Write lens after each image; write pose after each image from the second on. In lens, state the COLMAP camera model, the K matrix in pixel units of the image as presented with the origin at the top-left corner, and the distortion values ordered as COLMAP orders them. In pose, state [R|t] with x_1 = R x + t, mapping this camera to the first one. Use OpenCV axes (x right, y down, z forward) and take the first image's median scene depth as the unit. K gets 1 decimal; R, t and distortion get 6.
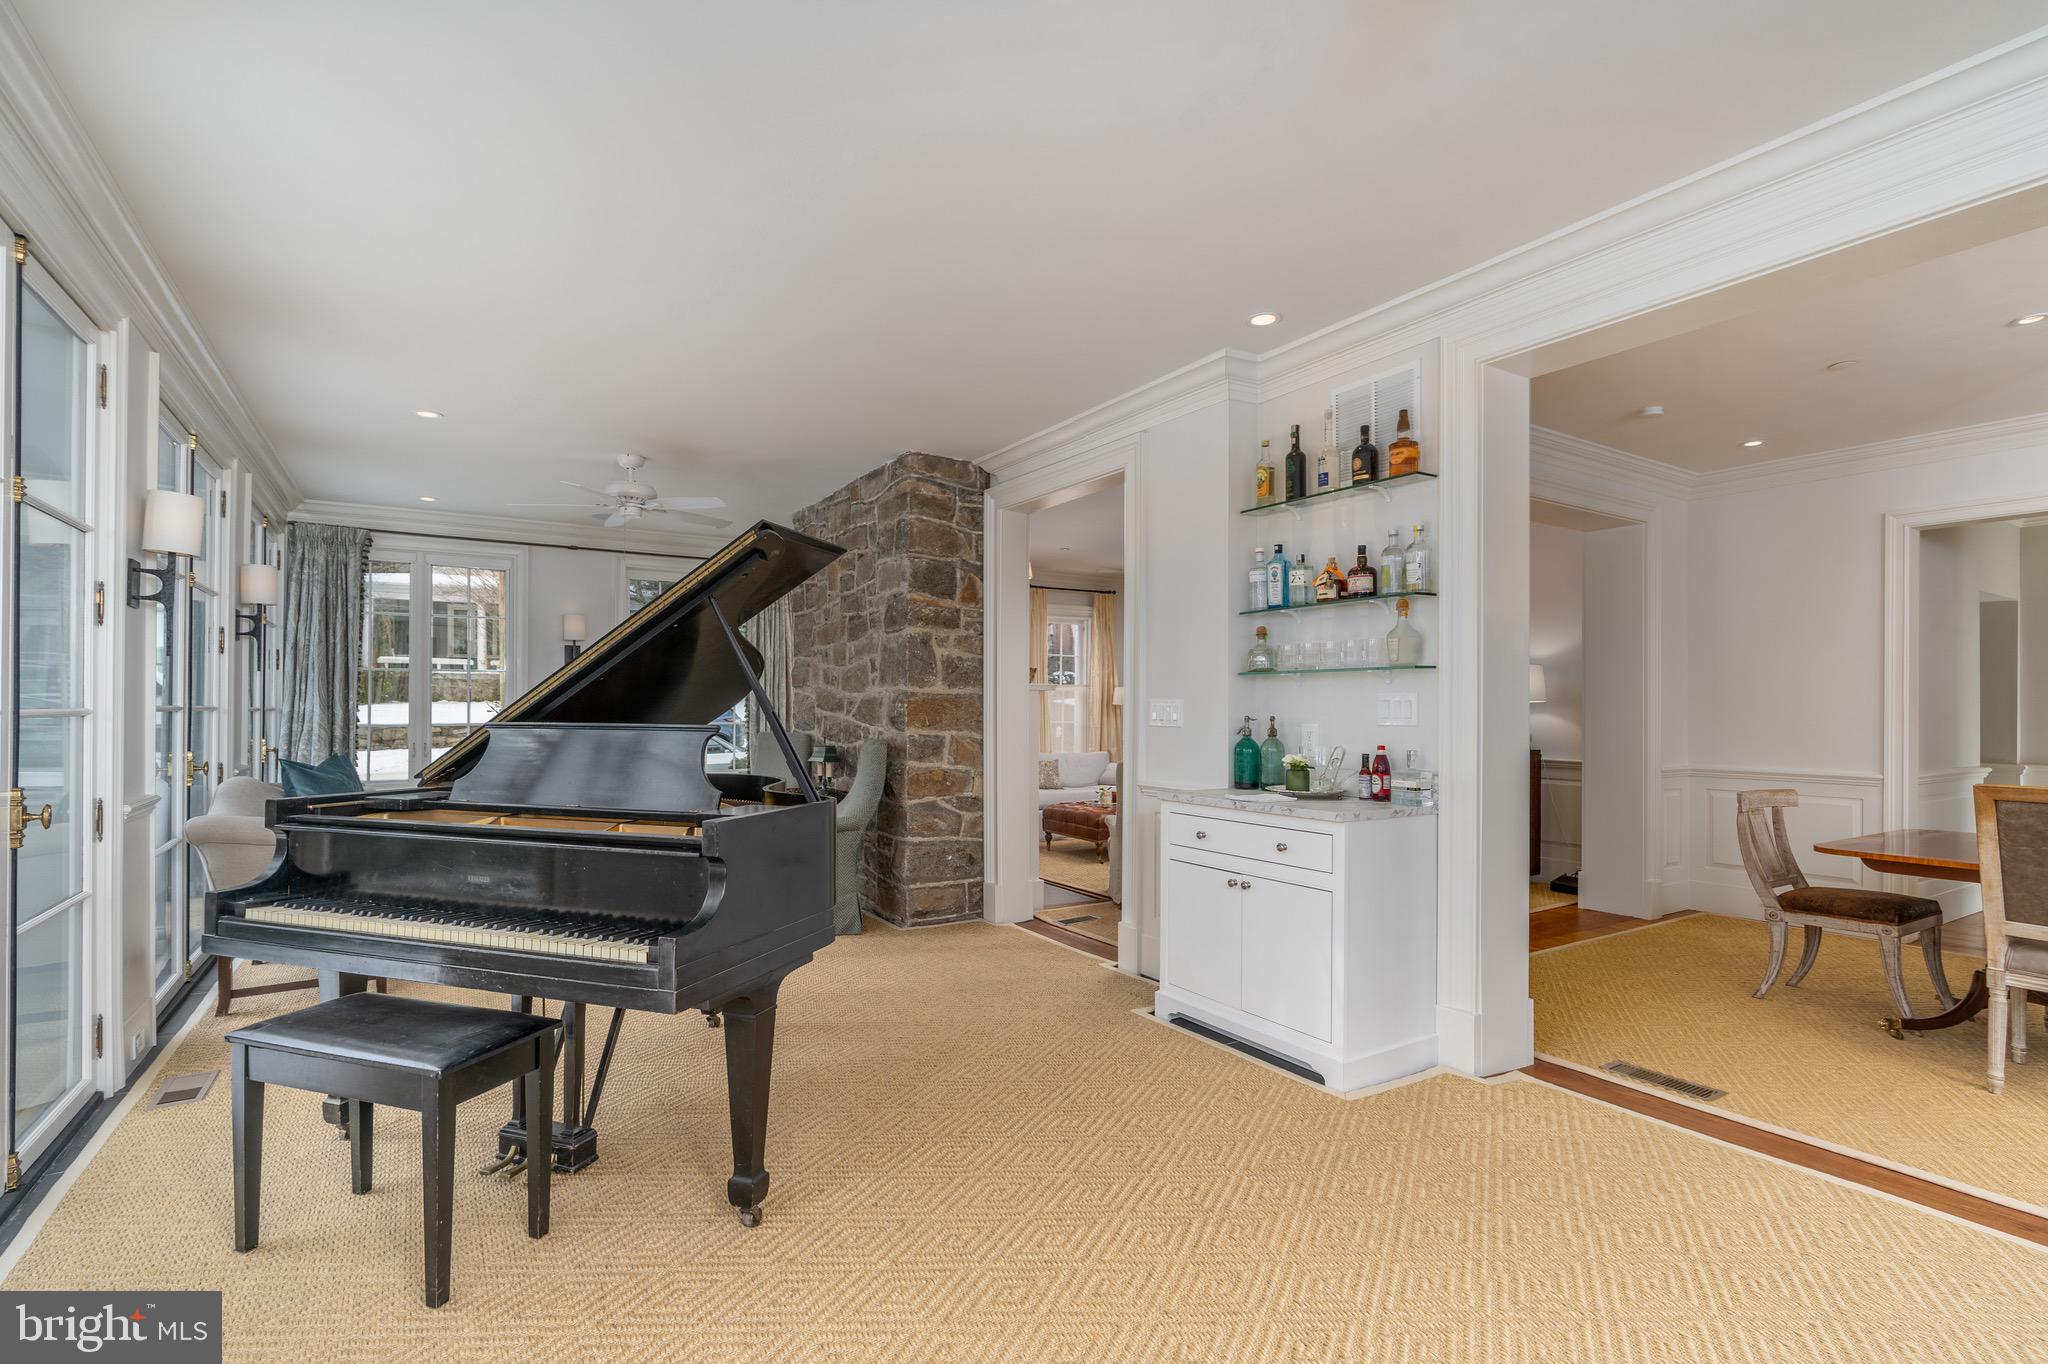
lens RADIAL K [[950.0, 0, 1027.5], [0, 950.0, 705.7], [0, 0, 1]] dist [-0.001216, 0.002095]
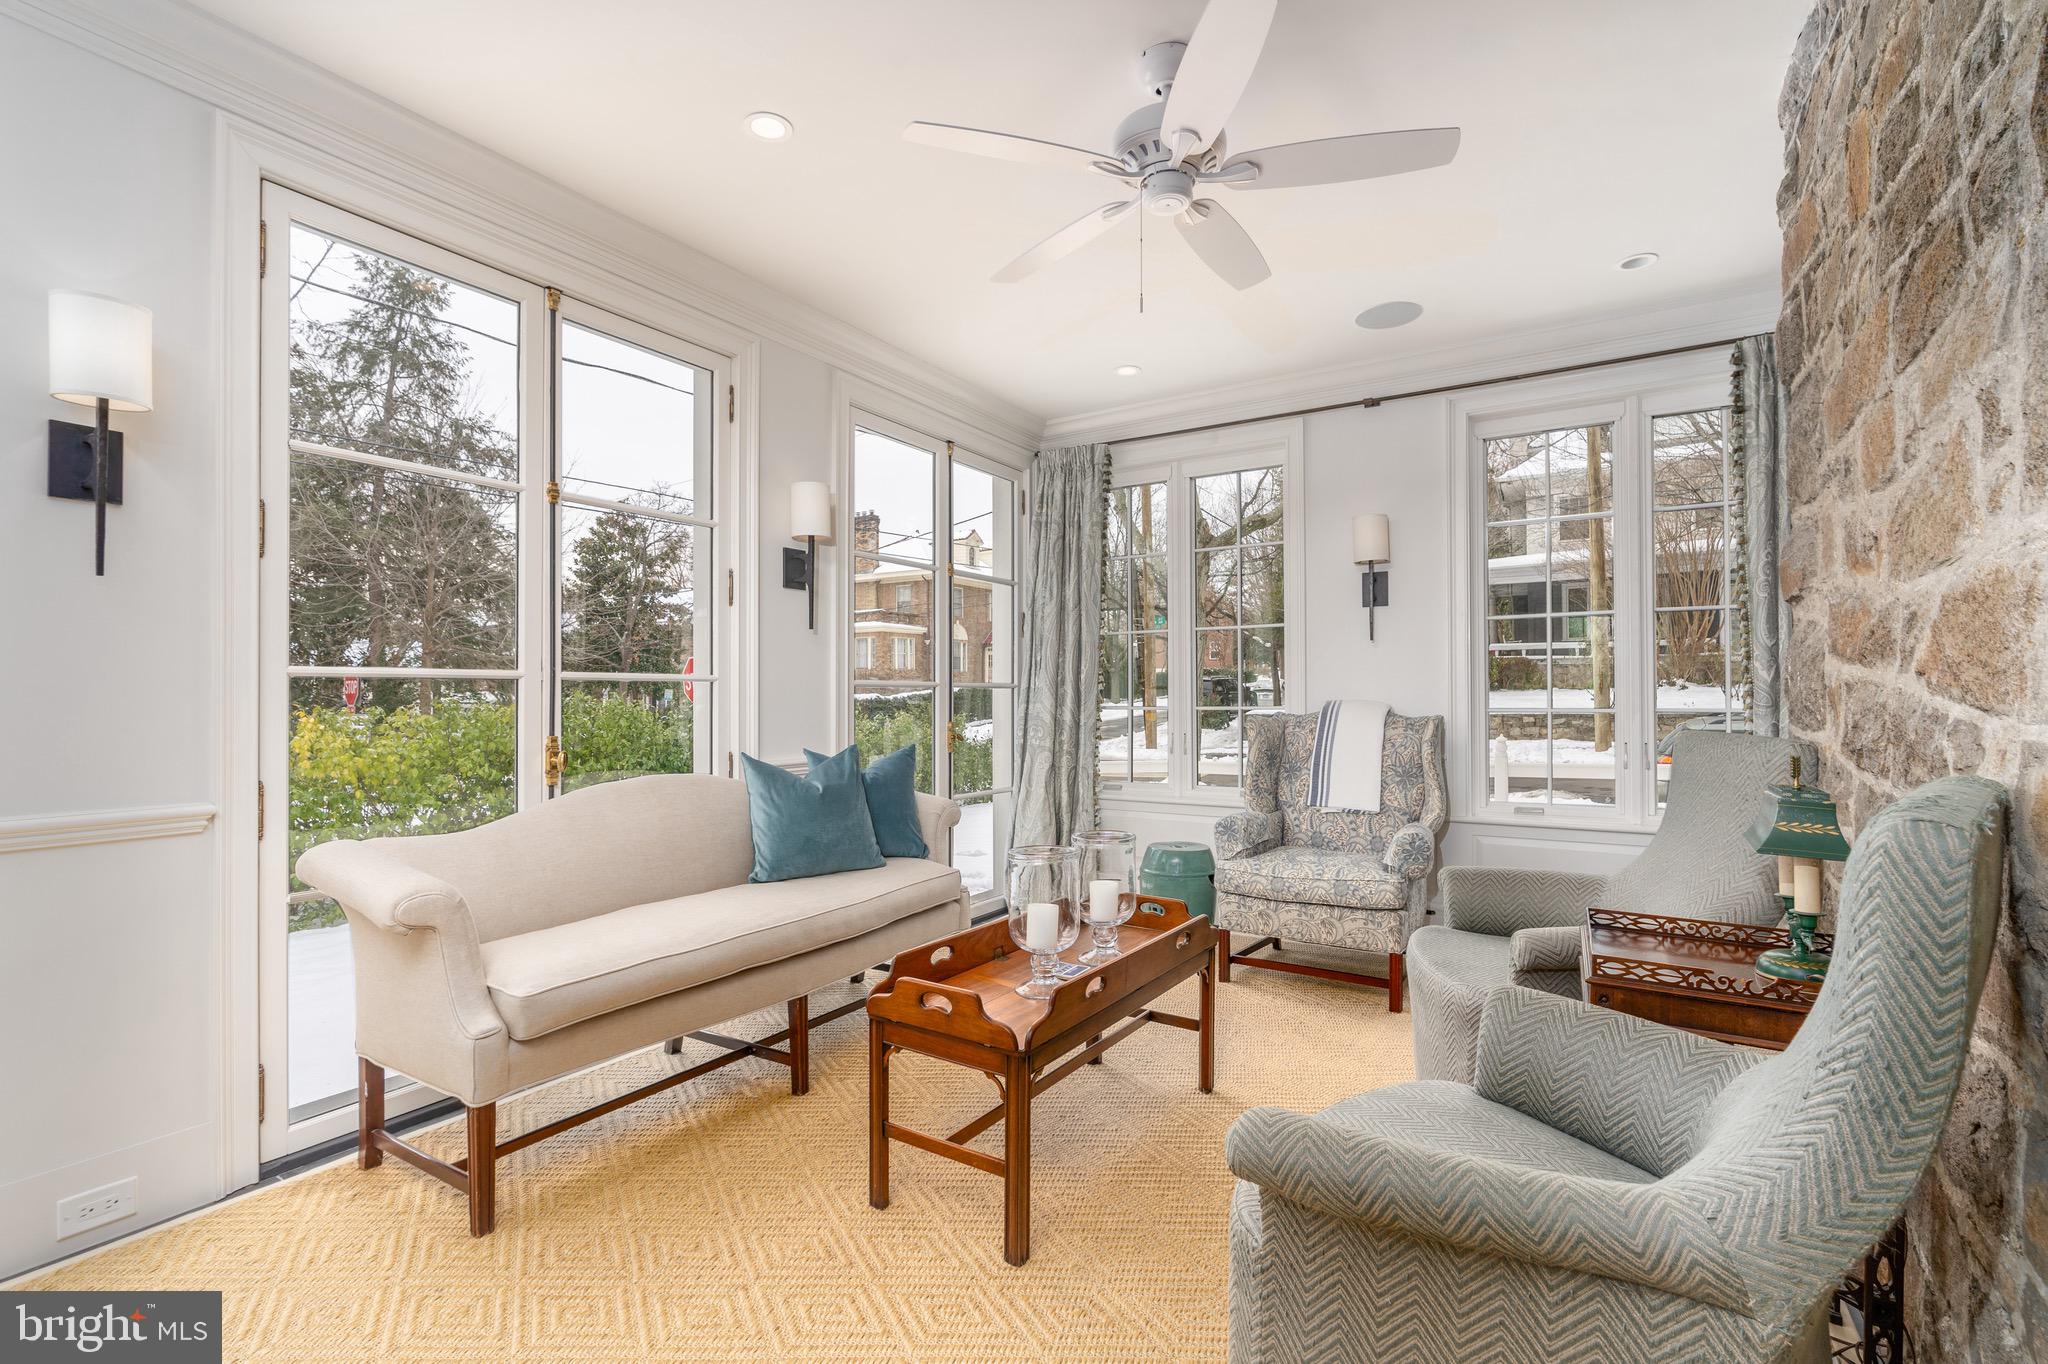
lens RADIAL K [[950.0, 0, 1021.3], [0, 950.0, 689.3], [0, 0, 1]] dist [-0.001216, 0.002095]
pose [[0.435018, -0.012974, -0.900328, -0.062458], [0.004175, 0.999915, -0.012391, 0.015090], [0.900412, 0.001631, 0.435035, 0.638799]]
